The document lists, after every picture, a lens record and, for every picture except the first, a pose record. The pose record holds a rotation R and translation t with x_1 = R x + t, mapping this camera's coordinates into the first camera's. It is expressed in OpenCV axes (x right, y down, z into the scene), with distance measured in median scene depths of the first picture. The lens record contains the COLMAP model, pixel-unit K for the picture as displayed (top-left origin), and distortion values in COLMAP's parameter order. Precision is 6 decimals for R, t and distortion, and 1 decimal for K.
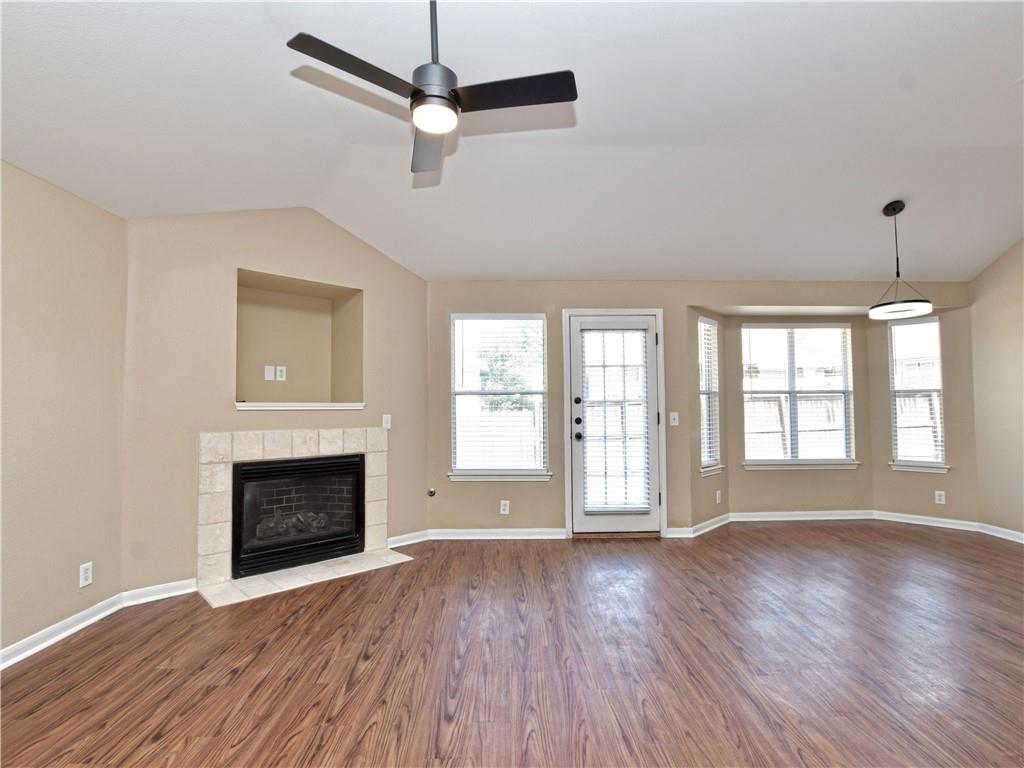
lens RADIAL K [[509.2, 0, 516.2], [0, 509.2, 386.1], [0, 0, 1]] dist [-0.038550, 0.007353]
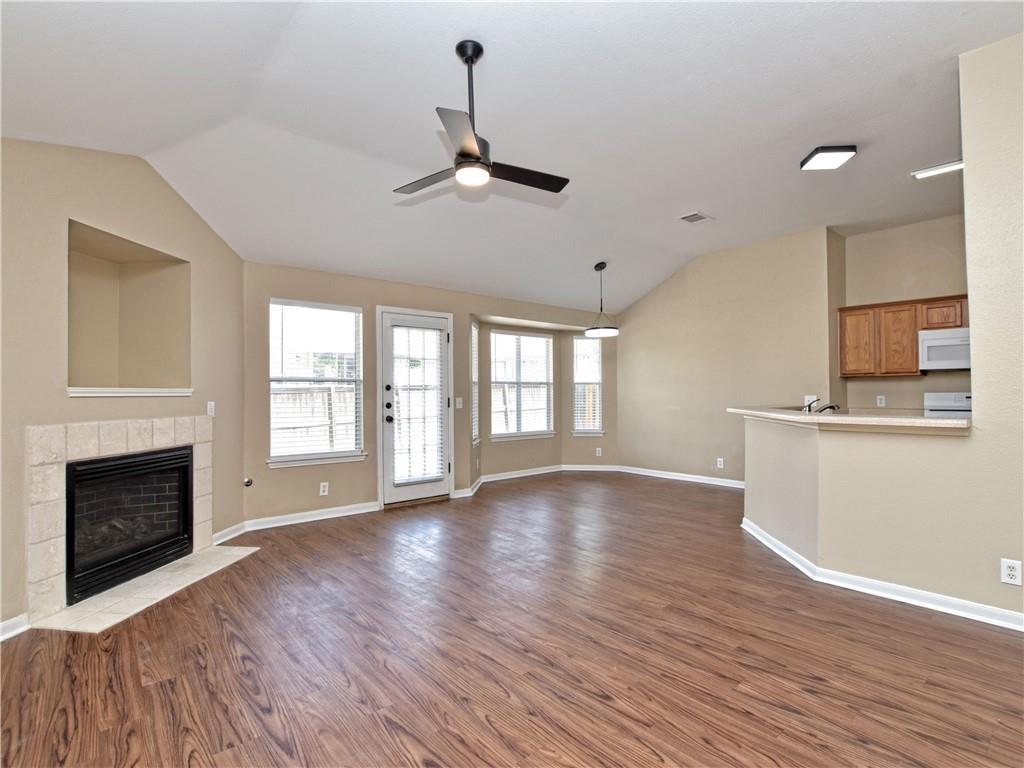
lens RADIAL K [[509.2, 0, 516.2], [0, 509.2, 386.1], [0, 0, 1]] dist [-0.038550, 0.007353]
pose [[0.763236, 0.009679, 0.646047, -0.395396], [-0.025420, 0.999563, 0.015056, 0.000615], [-0.645619, -0.027914, 0.763149, -0.046465]]
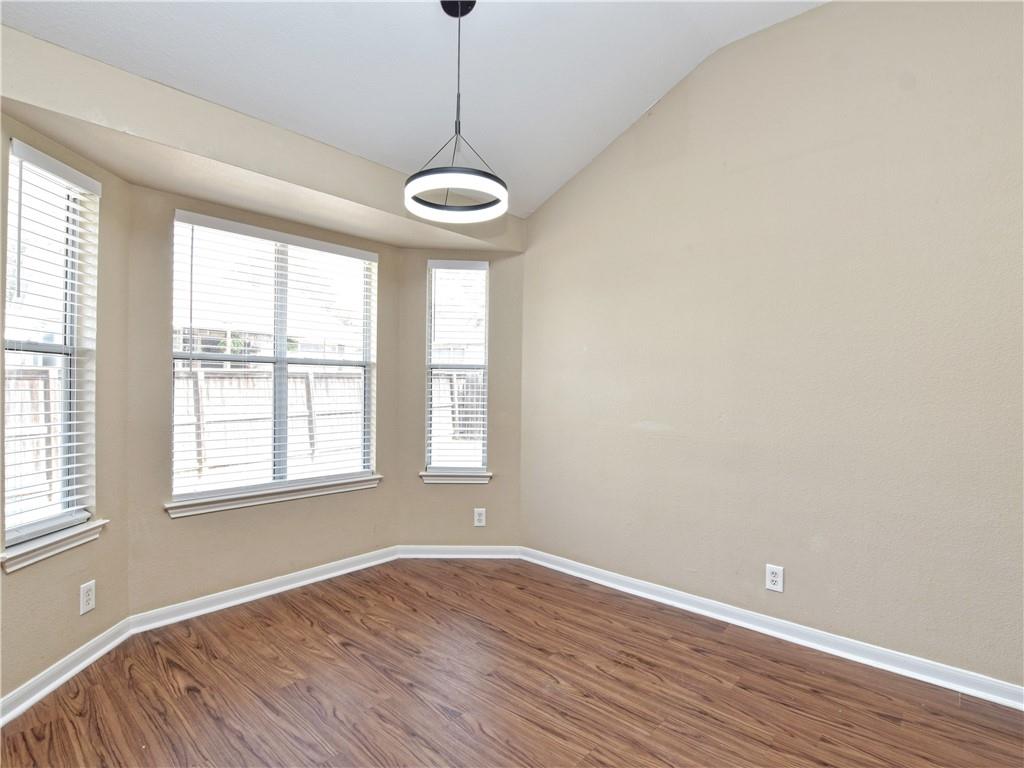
lens RADIAL K [[509.2, 0, 516.2], [0, 509.2, 386.1], [0, 0, 1]] dist [-0.038550, 0.007353]
pose [[0.669802, 0.013094, 0.742424, 0.363555], [-0.045617, 0.998682, 0.023541, 0.017821], [-0.741137, -0.049635, 0.669516, 0.507234]]
